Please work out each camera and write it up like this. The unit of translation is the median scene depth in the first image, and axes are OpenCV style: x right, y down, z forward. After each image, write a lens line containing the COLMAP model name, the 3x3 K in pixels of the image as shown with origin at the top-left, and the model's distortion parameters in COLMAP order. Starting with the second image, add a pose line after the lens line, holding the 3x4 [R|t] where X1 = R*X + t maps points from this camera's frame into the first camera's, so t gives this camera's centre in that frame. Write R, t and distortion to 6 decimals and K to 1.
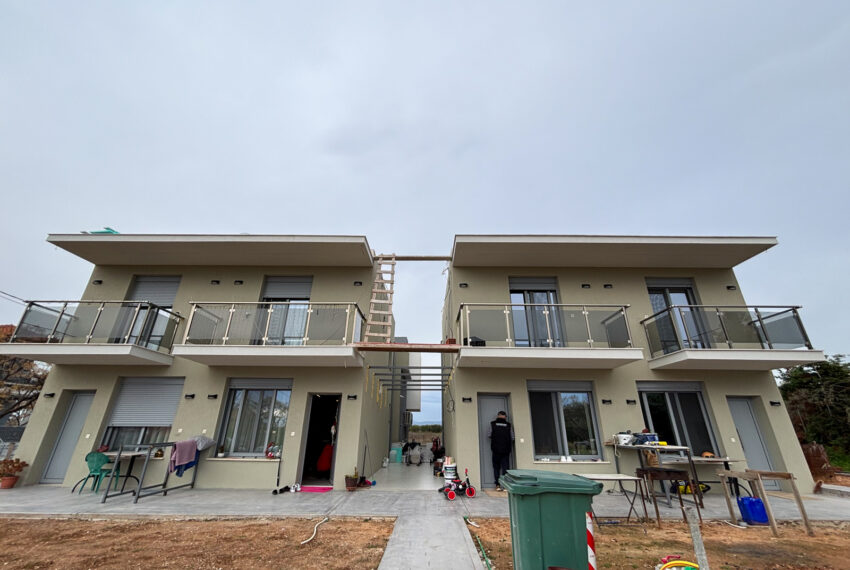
lens RADIAL K [[355.5, 0, 425.8], [0, 355.5, 280.2], [0, 0, 1]] dist [0.001441, -0.000065]
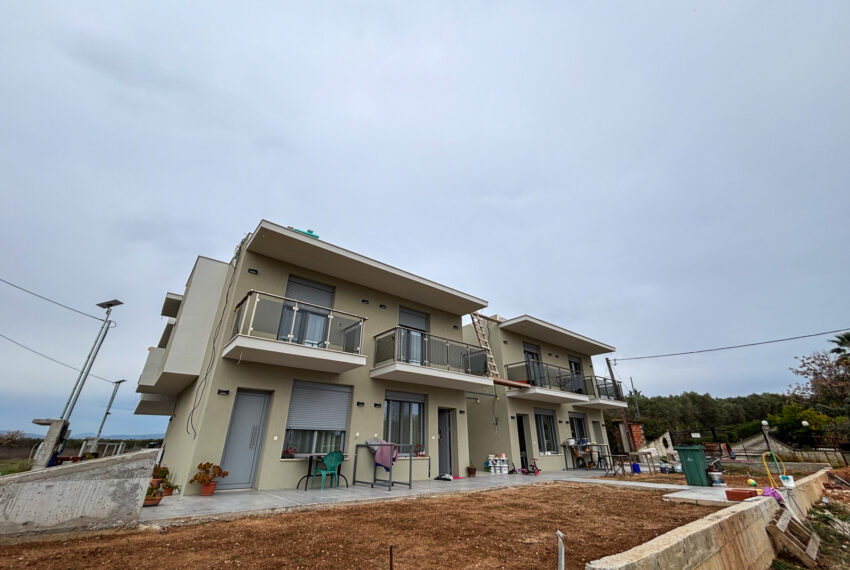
lens RADIAL K [[345.6, 0, 425.2], [0, 345.6, 283.5], [0, 0, 1]] dist [0.003858, -0.000439]
pose [[0.767111, 0.267047, 0.583289, -1.234411], [-0.271297, 0.958975, -0.082251, -0.011692], [-0.581325, -0.095149, 0.808089, 0.013908]]
